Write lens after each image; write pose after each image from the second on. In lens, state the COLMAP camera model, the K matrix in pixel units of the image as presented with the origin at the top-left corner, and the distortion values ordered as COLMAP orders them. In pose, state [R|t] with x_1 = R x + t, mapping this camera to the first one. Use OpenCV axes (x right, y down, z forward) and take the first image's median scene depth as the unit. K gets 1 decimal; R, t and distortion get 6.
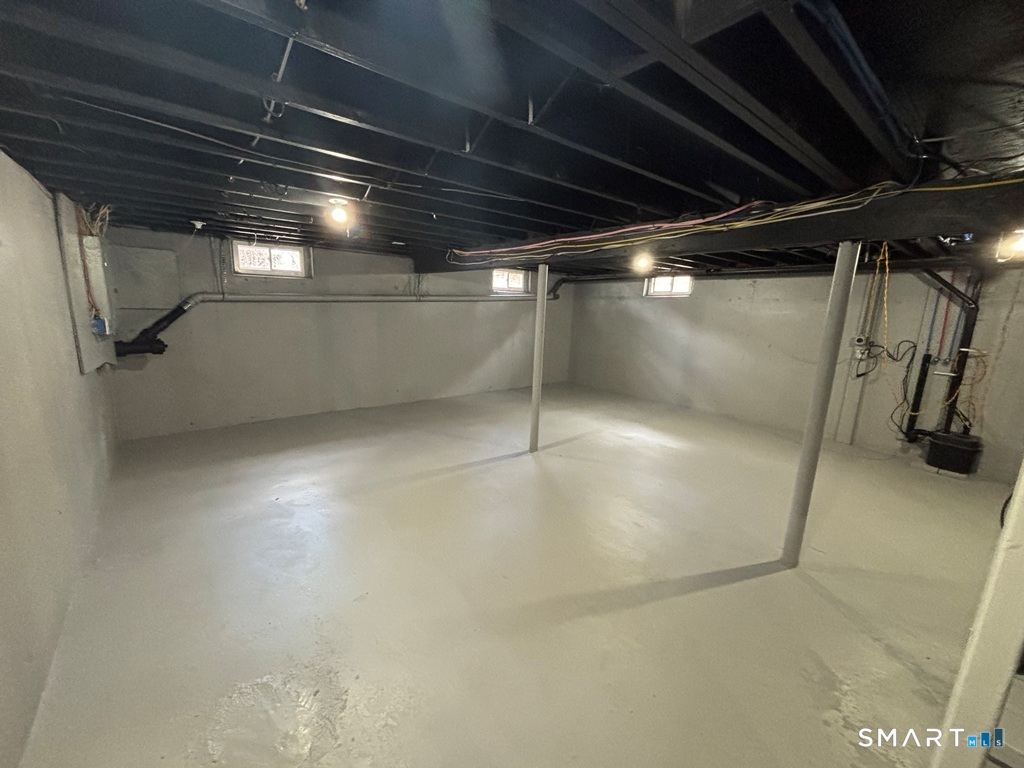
lens RADIAL K [[413.4, 0, 512.0], [0, 413.4, 384.0], [0, 0, 1]] dist [0.004763, -0.000301]
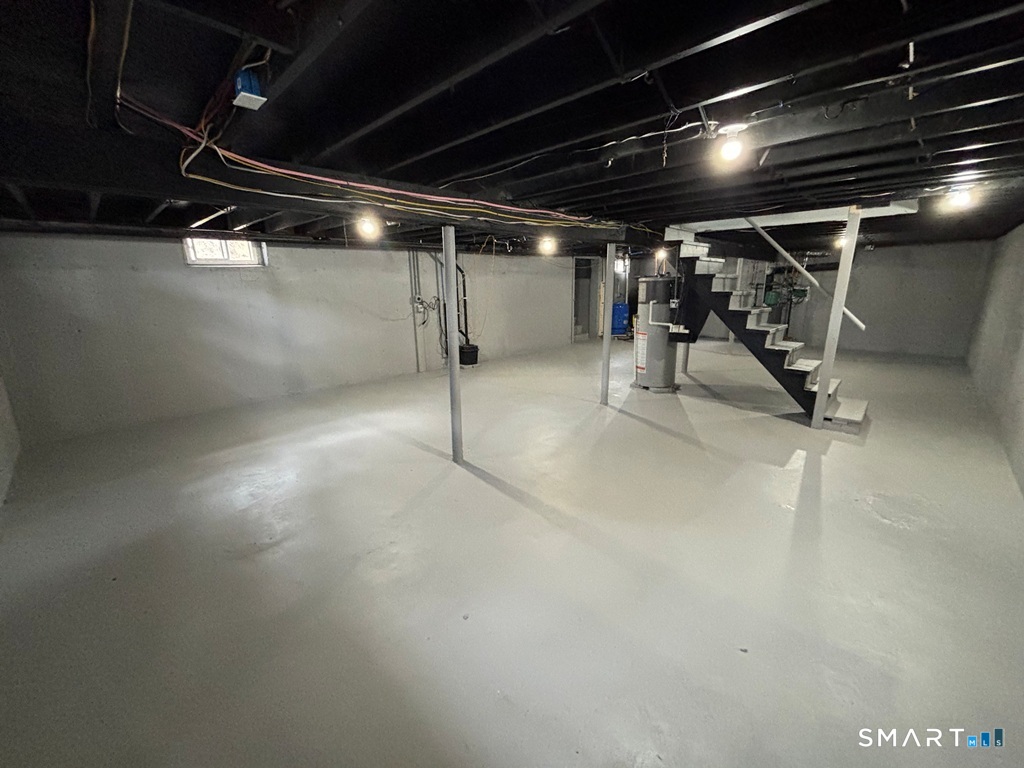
lens RADIAL K [[413.4, 0, 512.0], [0, 413.4, 384.0], [0, 0, 1]] dist [0.004763, -0.000301]
pose [[-0.089534, -0.266915, 0.959552, -0.781717], [0.193486, 0.940406, 0.279643, -0.204643], [-0.977009, 0.210697, -0.032554, 0.979315]]
